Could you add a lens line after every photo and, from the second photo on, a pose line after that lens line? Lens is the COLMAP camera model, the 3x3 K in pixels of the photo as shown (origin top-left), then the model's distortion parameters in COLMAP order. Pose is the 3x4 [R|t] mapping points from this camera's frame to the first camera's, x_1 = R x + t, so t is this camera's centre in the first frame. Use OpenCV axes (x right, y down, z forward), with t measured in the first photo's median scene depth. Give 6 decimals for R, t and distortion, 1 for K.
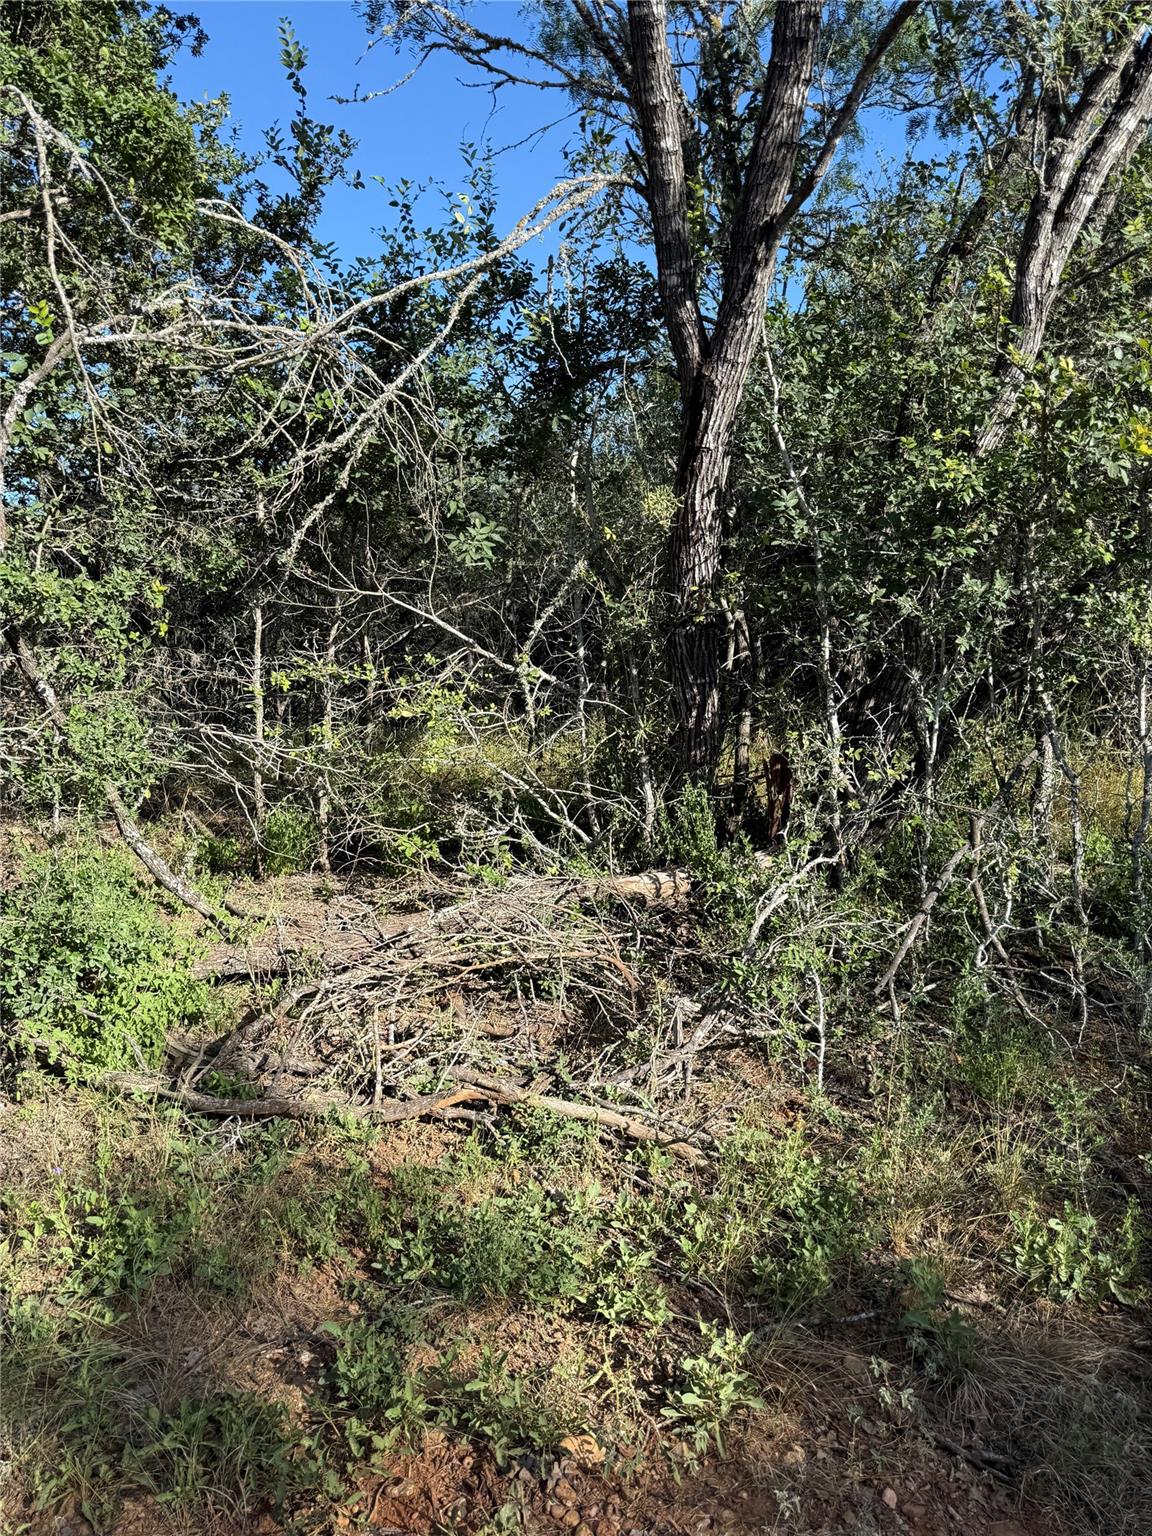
lens RADIAL K [[1070.2, 0, 570.2], [0, 1070.2, 763.8], [0, 0, 1]] dist [0.114978, -0.227962]
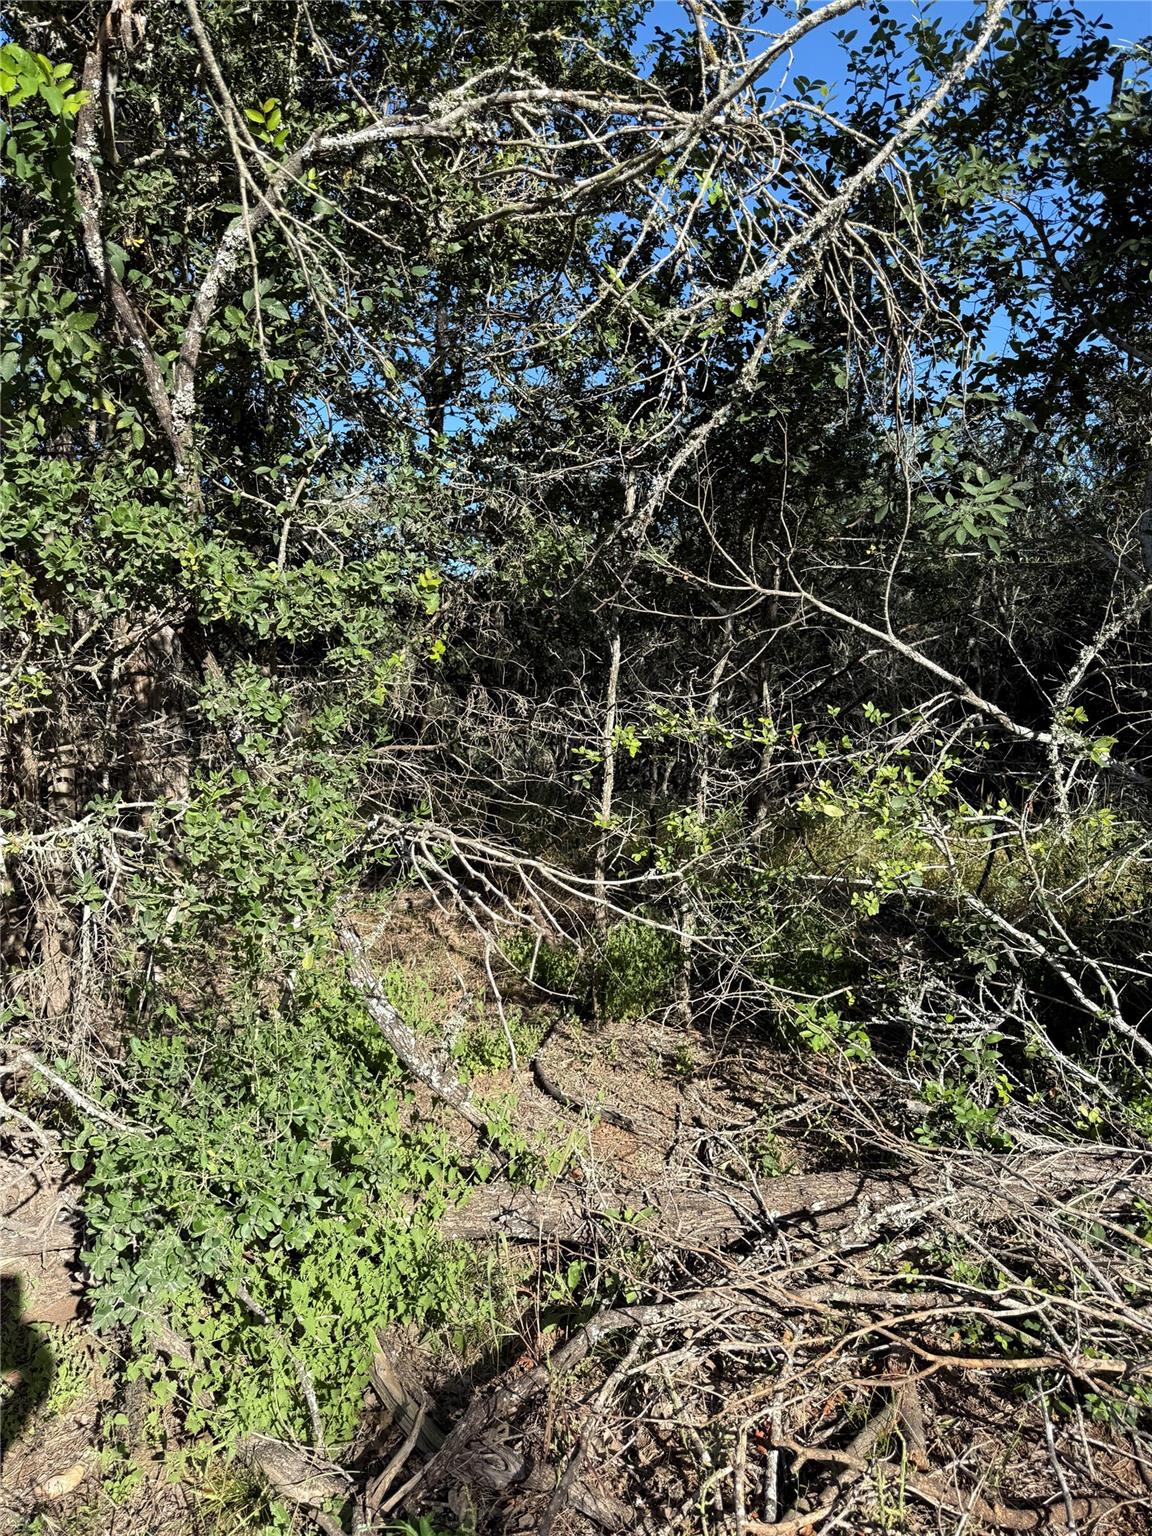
lens RADIAL K [[1070.2, 0, 570.2], [0, 1070.2, 763.8], [0, 0, 1]] dist [0.114978, -0.227962]
pose [[0.933999, 0.048890, -0.353915, -0.074824], [-0.068685, 0.996686, -0.043580, -0.032659], [0.350611, 0.065013, 0.934262, 0.391947]]
